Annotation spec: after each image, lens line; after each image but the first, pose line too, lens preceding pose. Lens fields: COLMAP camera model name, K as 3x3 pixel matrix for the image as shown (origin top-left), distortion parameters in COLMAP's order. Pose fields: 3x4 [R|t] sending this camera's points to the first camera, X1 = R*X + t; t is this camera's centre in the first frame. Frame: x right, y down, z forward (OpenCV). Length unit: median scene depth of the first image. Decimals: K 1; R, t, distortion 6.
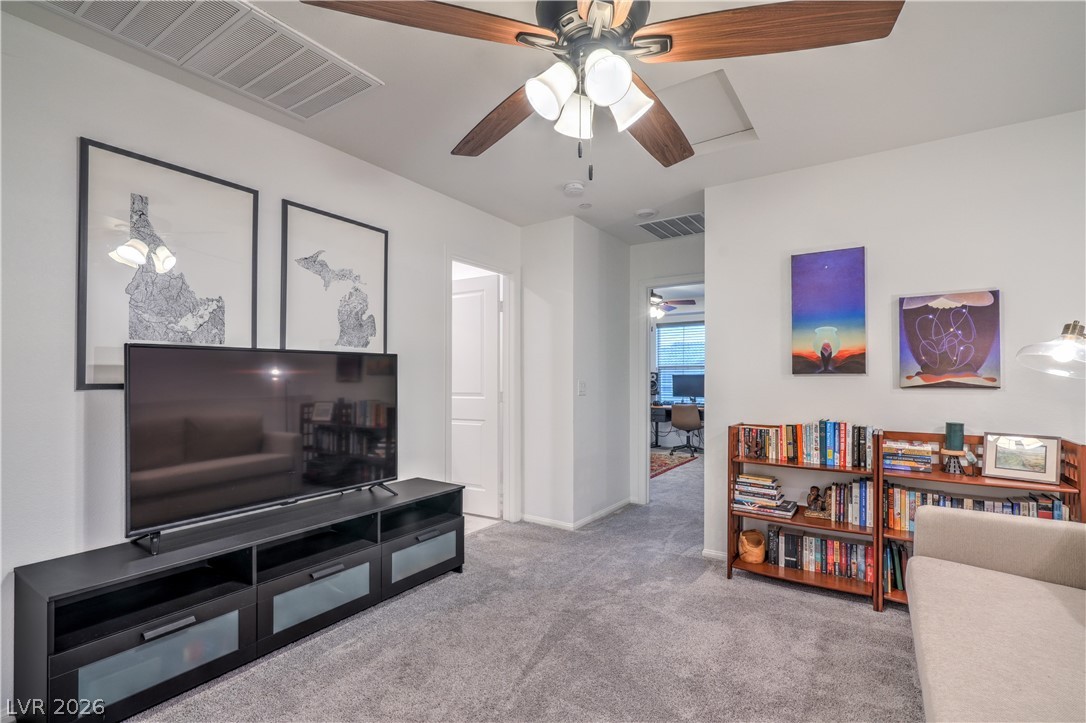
lens RADIAL K [[514.0, 0, 540.1], [0, 514.0, 369.4], [0, 0, 1]] dist [0.002652, 0.000448]
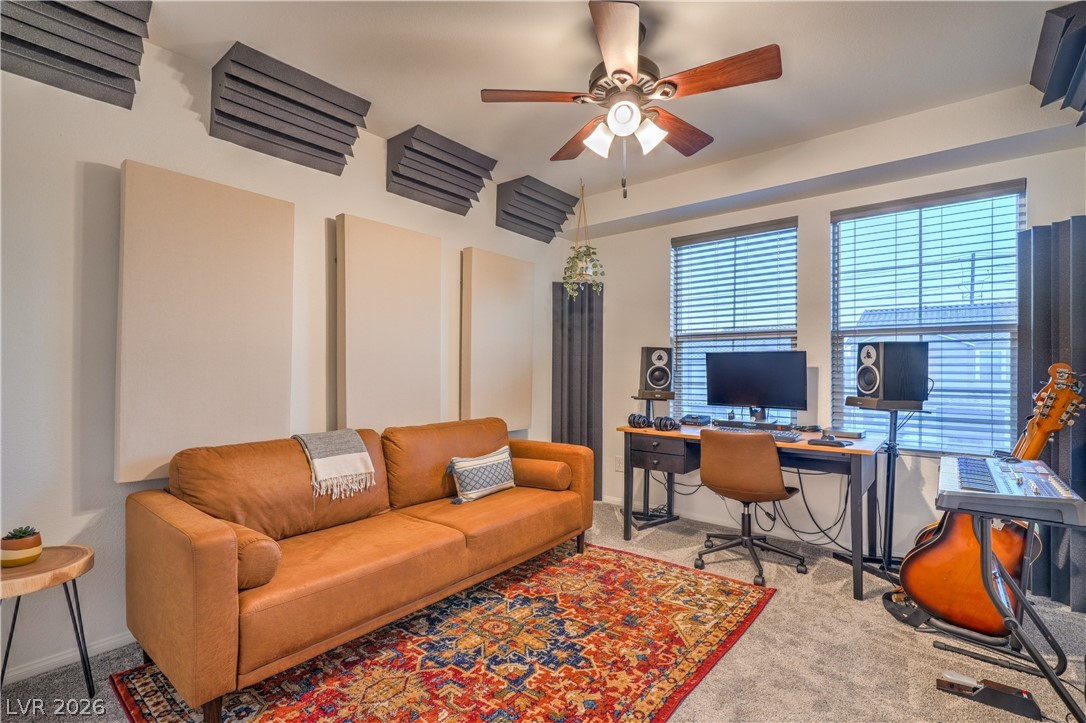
lens RADIAL K [[514.0, 0, 542.9], [0, 514.0, 361.9], [0, 0, 1]] dist [0.002652, 0.000448]
pose [[0.995949, 0.001453, -0.089903, 0.170220], [-0.001355, 0.999998, 0.001150, 0.018634], [0.089904, -0.001024, 0.995950, 0.598931]]
